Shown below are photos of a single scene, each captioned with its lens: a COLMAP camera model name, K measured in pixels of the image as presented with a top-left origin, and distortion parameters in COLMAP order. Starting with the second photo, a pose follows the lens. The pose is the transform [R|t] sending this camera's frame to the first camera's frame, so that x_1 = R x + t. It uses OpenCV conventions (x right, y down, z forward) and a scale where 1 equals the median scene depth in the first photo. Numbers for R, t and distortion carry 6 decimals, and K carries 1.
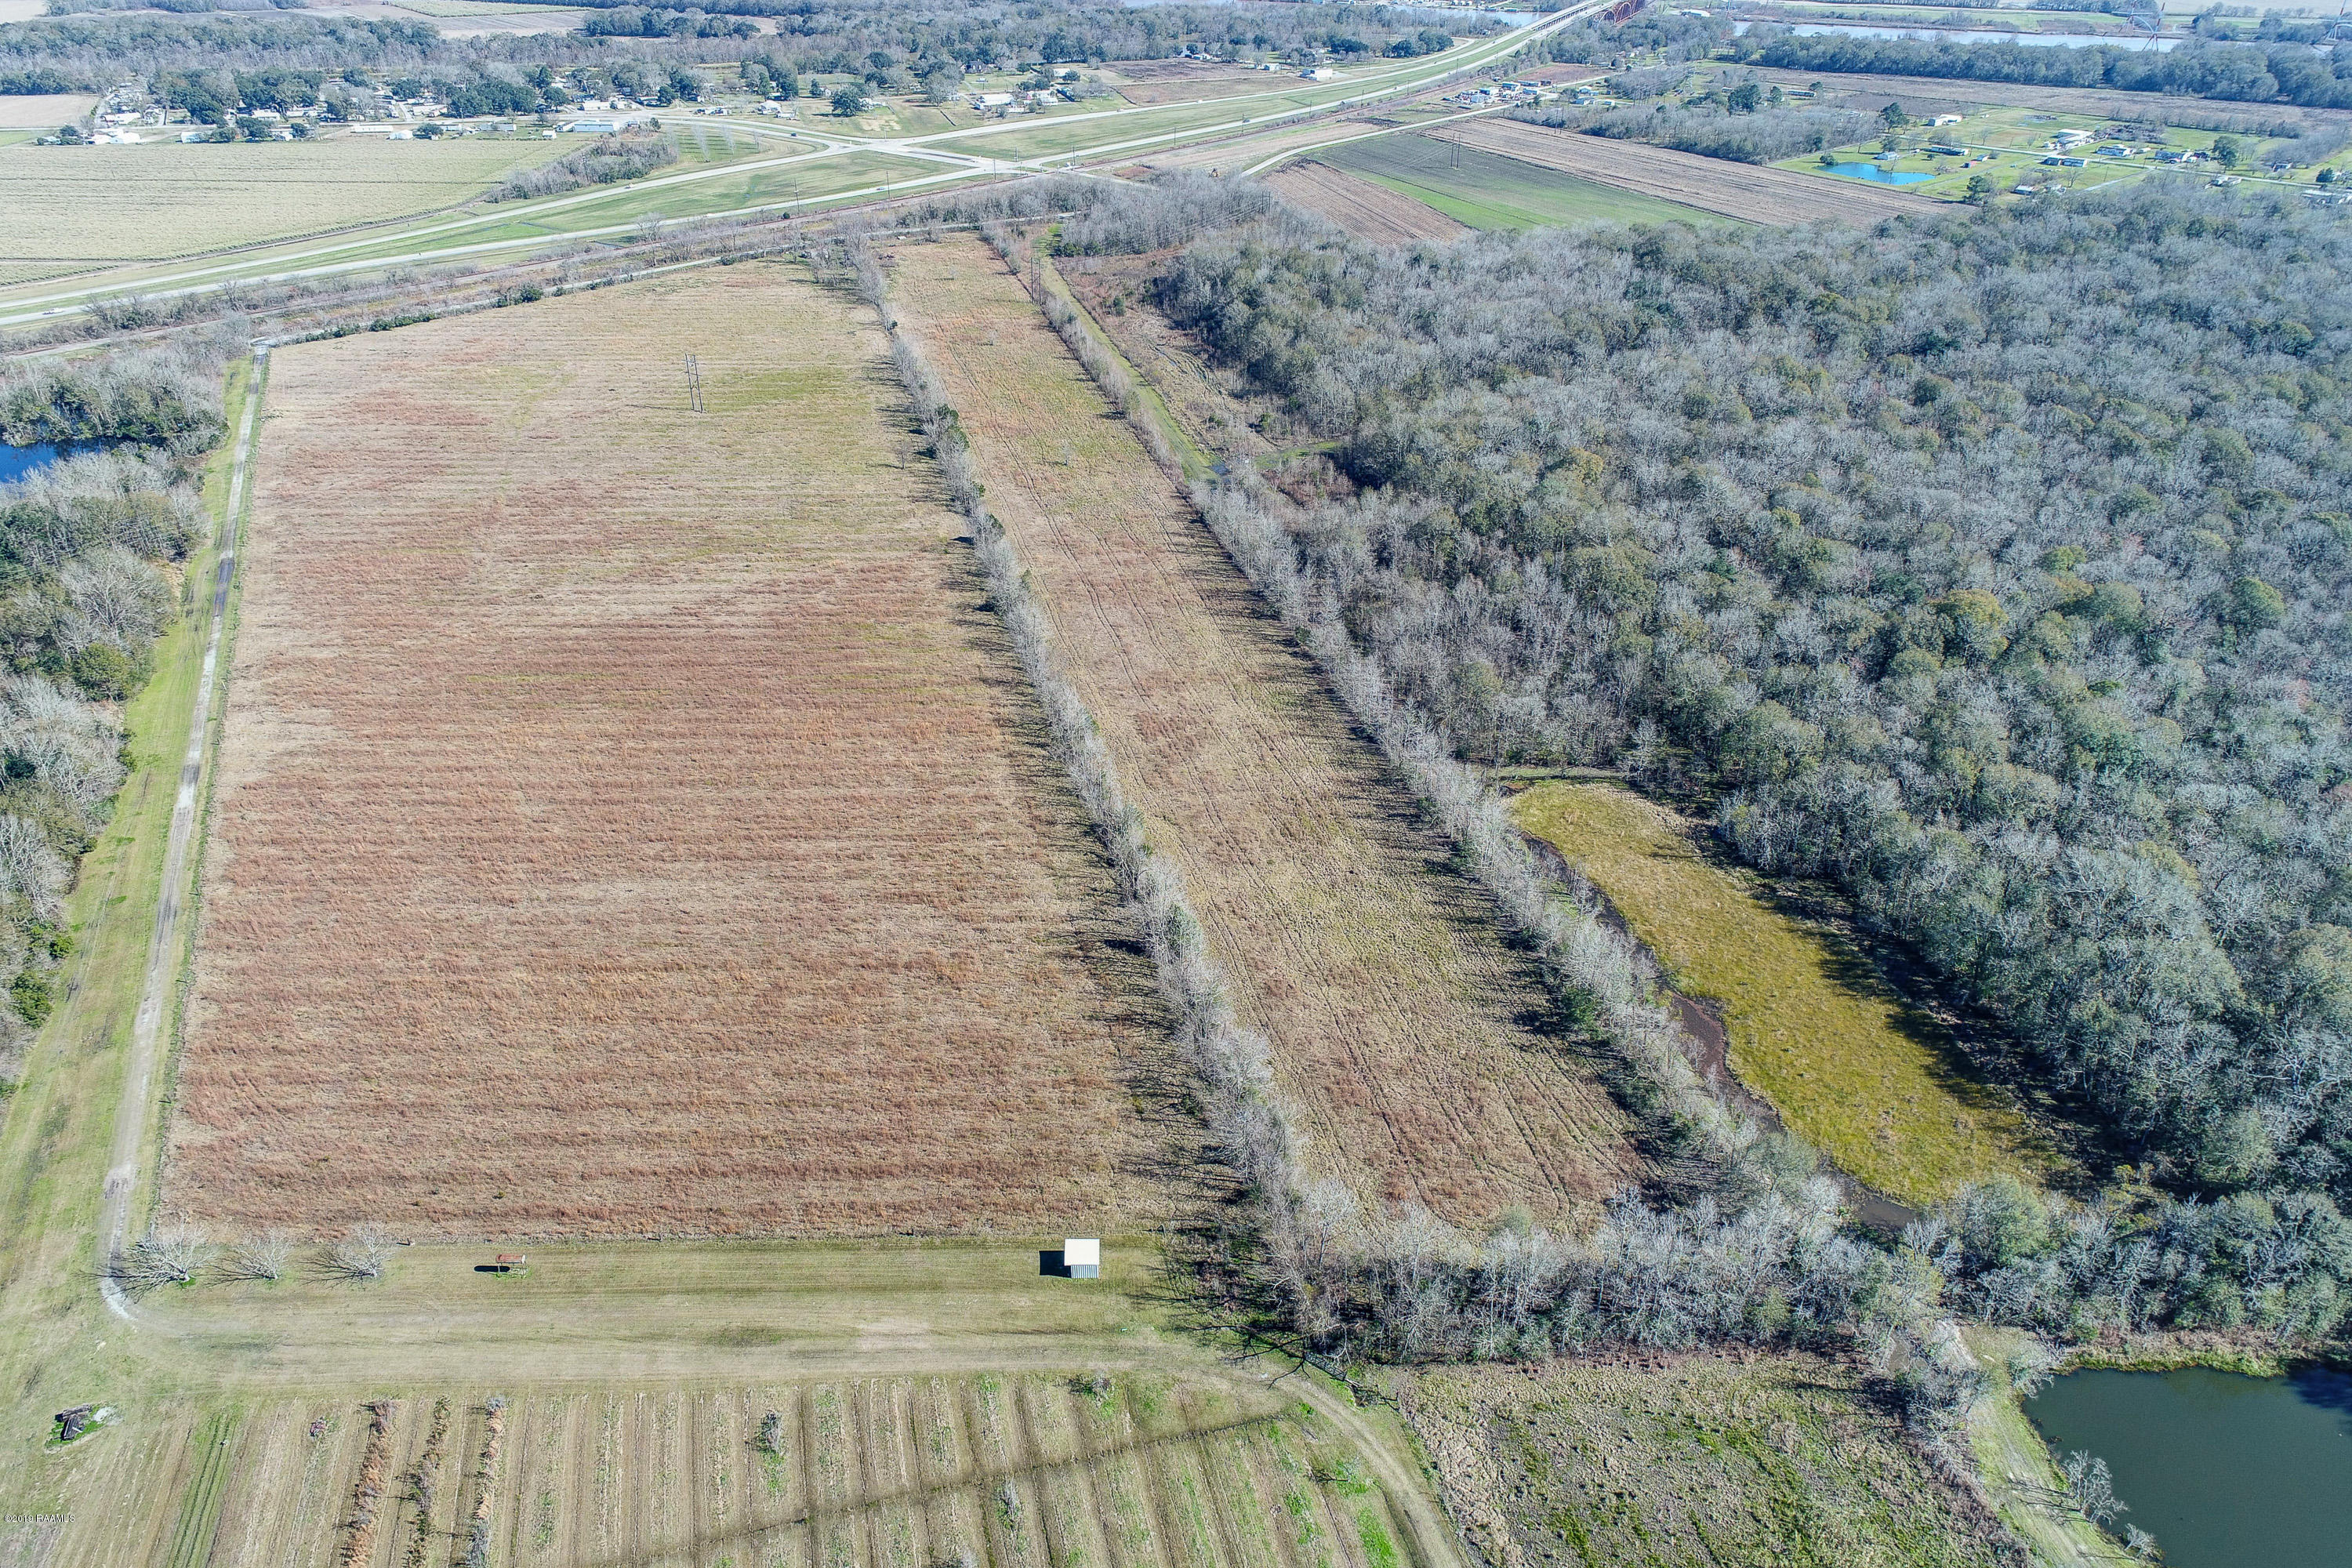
lens RADIAL K [[1569.2, 0, 1162.9], [0, 1569.2, 790.4], [0, 0, 1]] dist [0.001780, -0.000945]
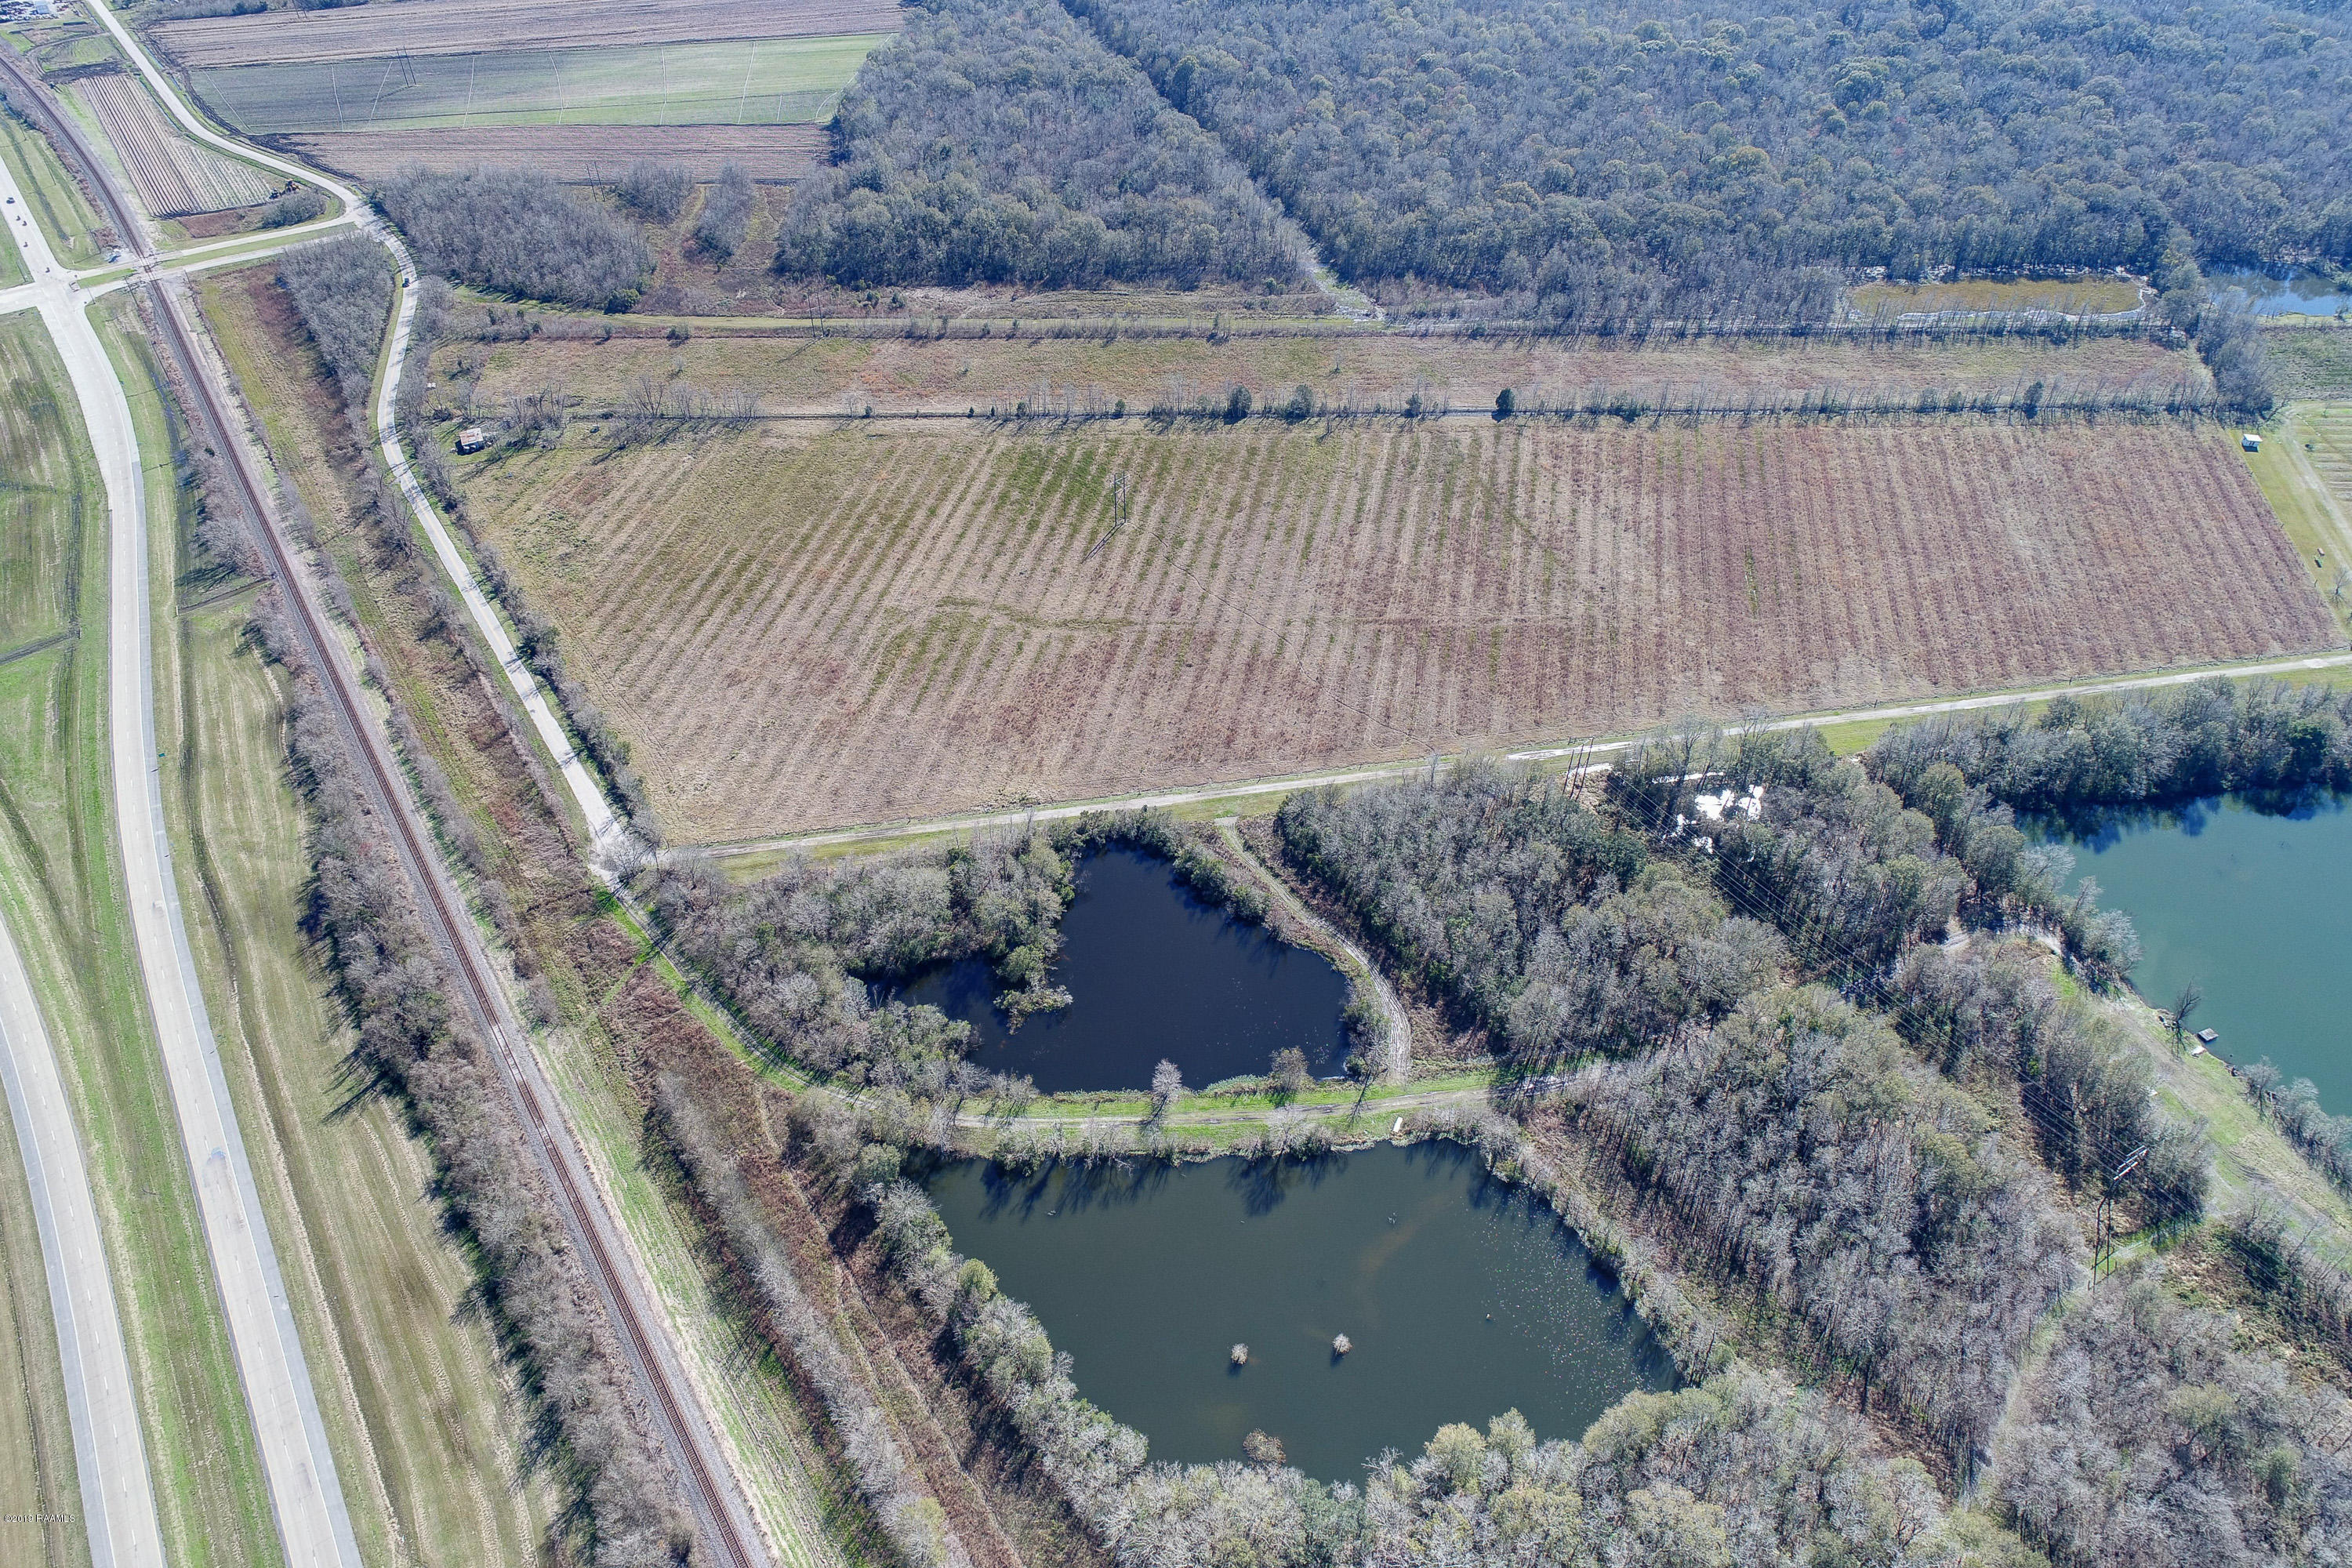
lens RADIAL K [[1569.2, 0, 1162.9], [0, 1569.2, 790.4], [0, 0, 1]] dist [0.001780, -0.000945]
pose [[0.245324, -0.646392, 0.722492, -1.047459], [0.505679, 0.721168, 0.473503, -0.542308], [-0.827106, 0.249187, 0.503786, 0.510642]]
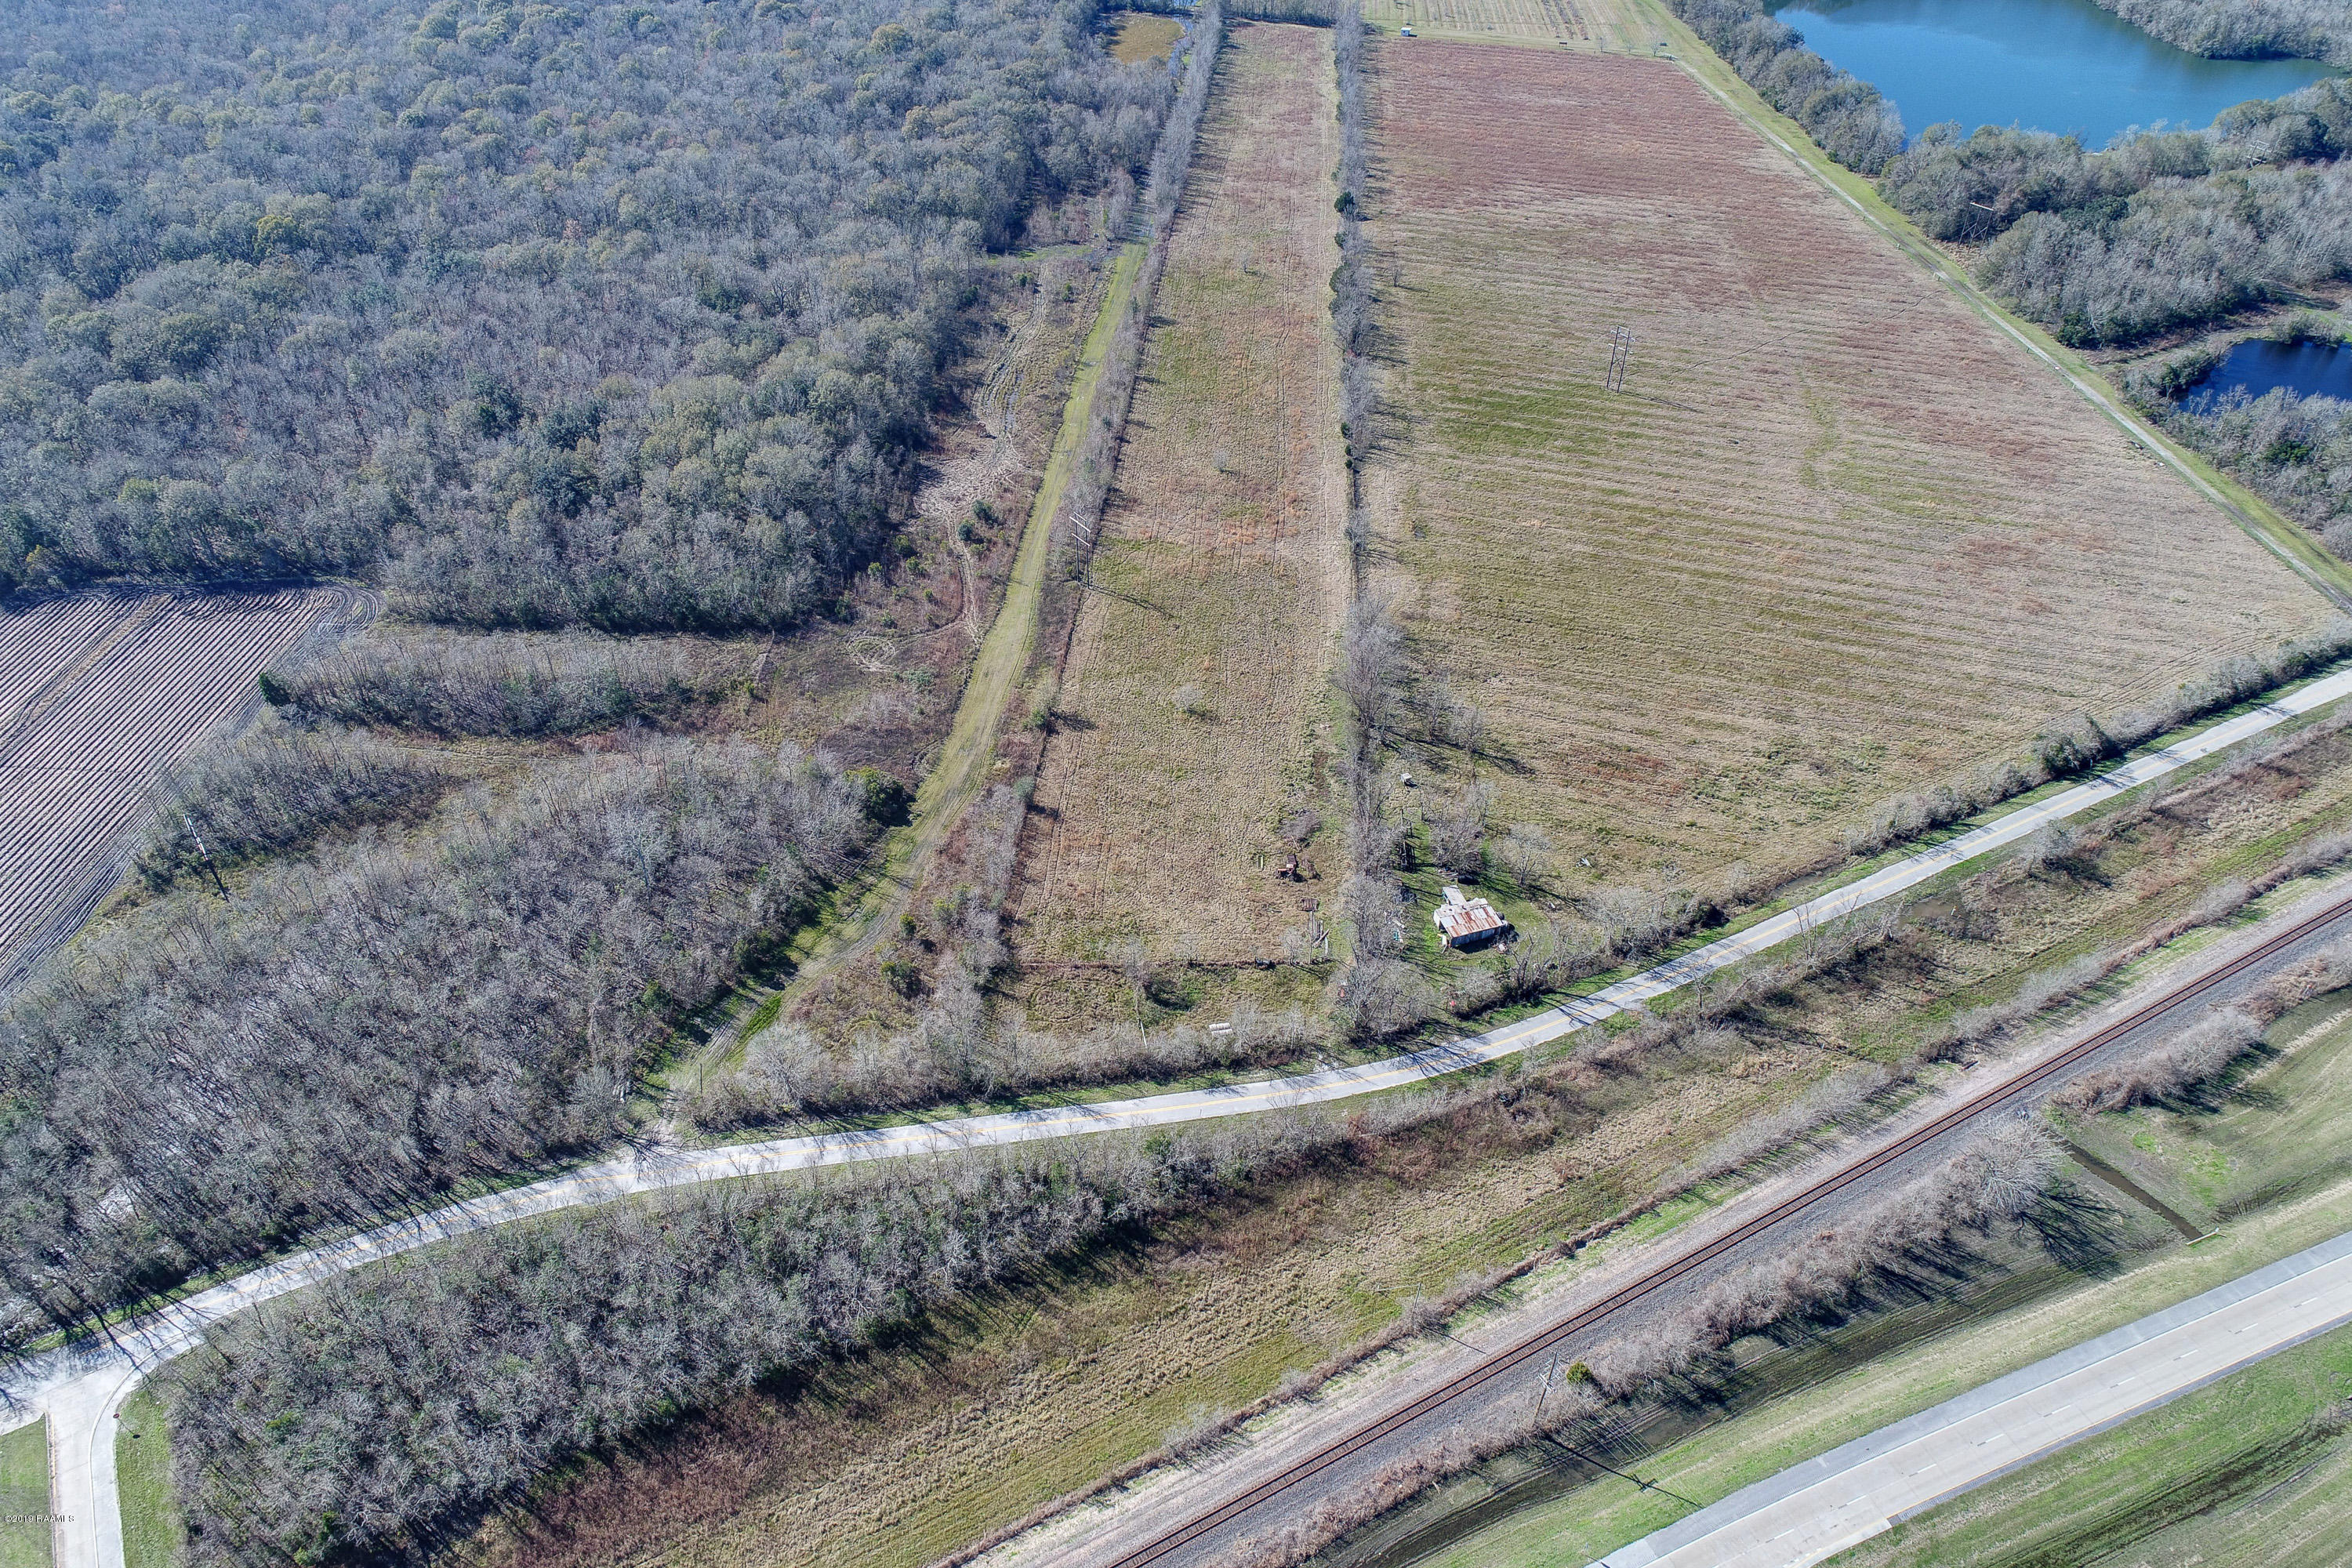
lens RADIAL K [[1584.8, 0, 1170.6], [0, 1584.8, 784.1], [0, 0, 1]] dist [0.001634, -0.000907]
pose [[-0.943151, -0.216454, 0.252219, -0.318321], [0.161296, 0.365425, 0.916760, -0.948047], [-0.290604, 0.905324, -0.309738, 1.465397]]
